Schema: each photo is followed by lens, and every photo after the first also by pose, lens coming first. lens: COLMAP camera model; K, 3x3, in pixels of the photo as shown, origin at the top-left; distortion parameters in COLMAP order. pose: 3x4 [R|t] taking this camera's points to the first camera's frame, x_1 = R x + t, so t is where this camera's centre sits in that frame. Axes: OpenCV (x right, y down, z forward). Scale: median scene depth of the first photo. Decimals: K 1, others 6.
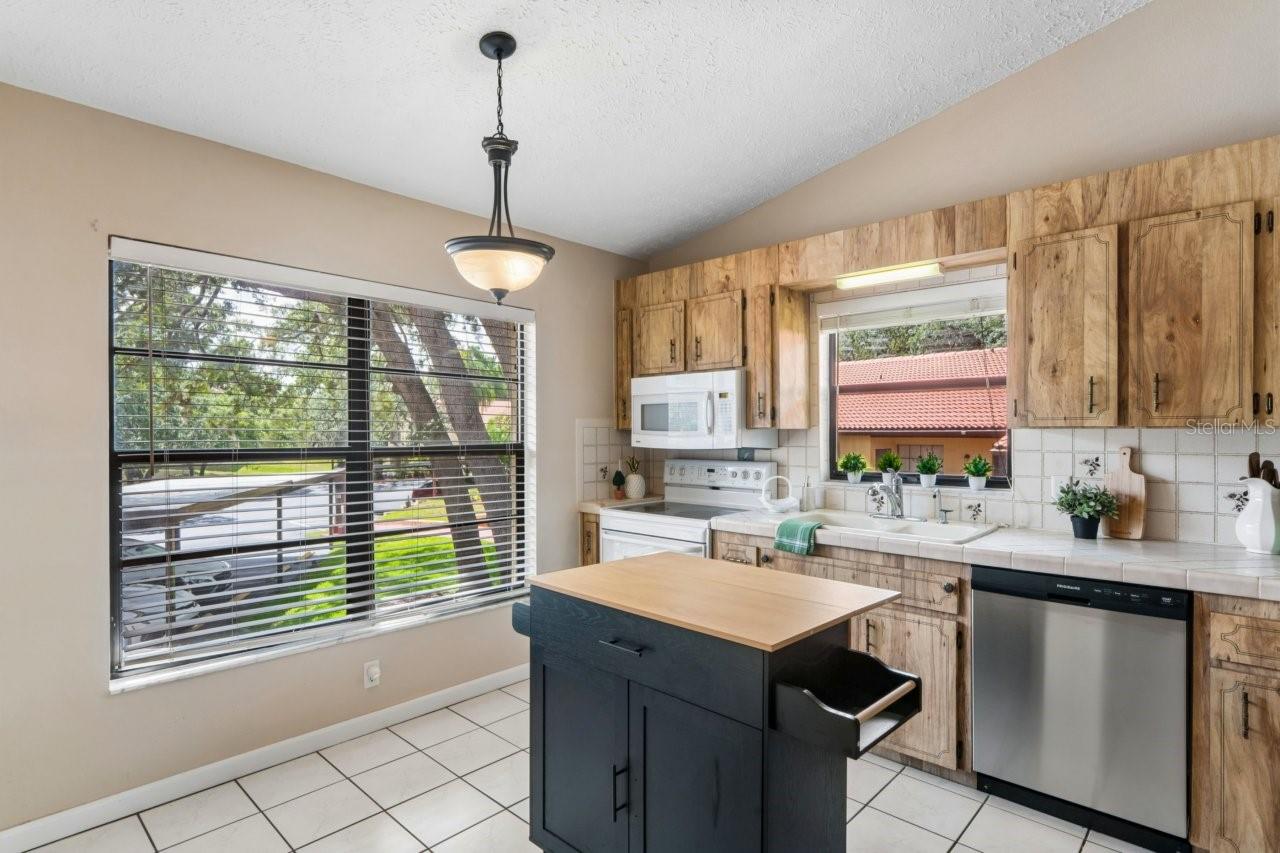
lens RADIAL K [[656.8, 0, 639.6], [0, 656.8, 431.7], [0, 0, 1]] dist [-0.001292, -0.001055]
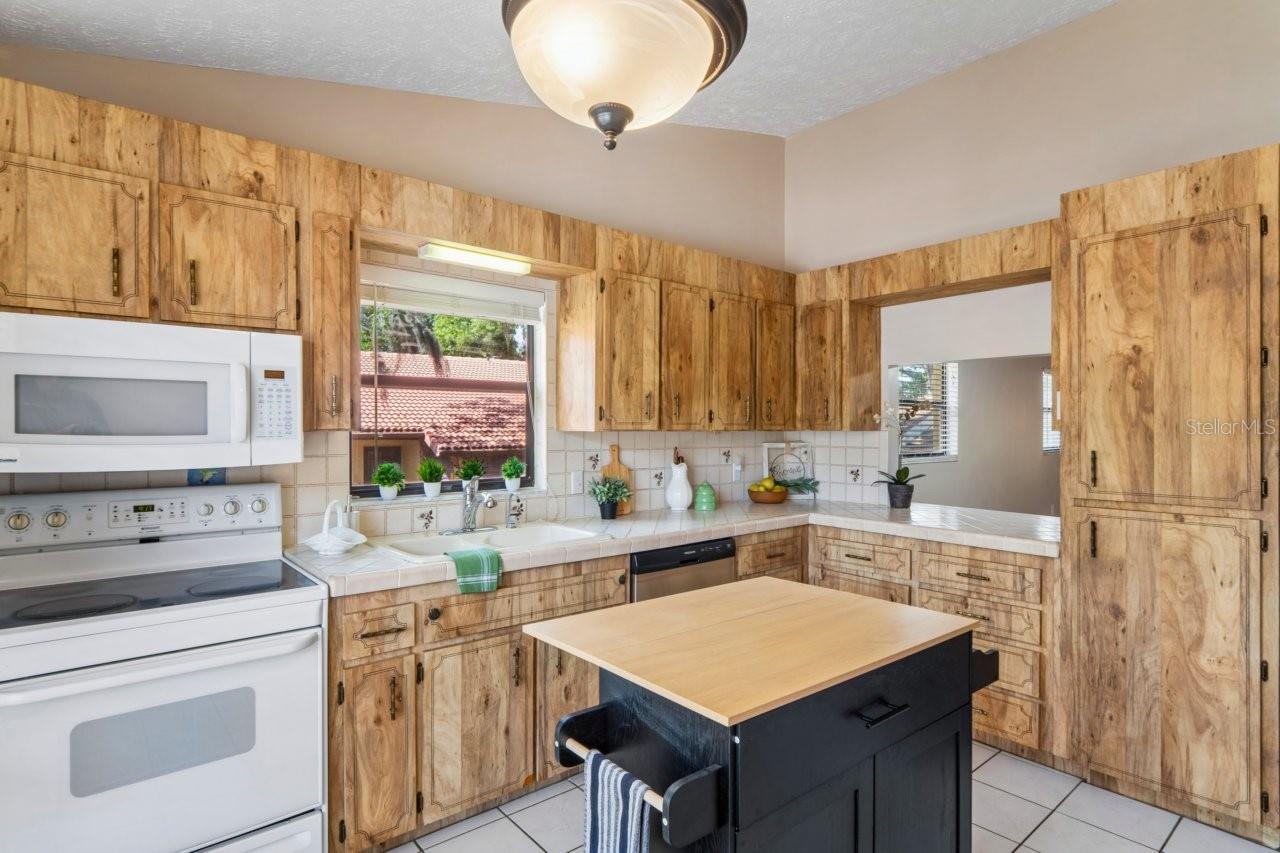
lens RADIAL K [[656.8, 0, 638.6], [0, 656.8, 428.6], [0, 0, 1]] dist [-0.001292, -0.001055]
pose [[0.121912, 0.004466, 0.992531, -0.511819], [0.003176, 0.999983, -0.004890, -0.003145], [-0.992536, 0.003749, 0.121896, 0.729180]]
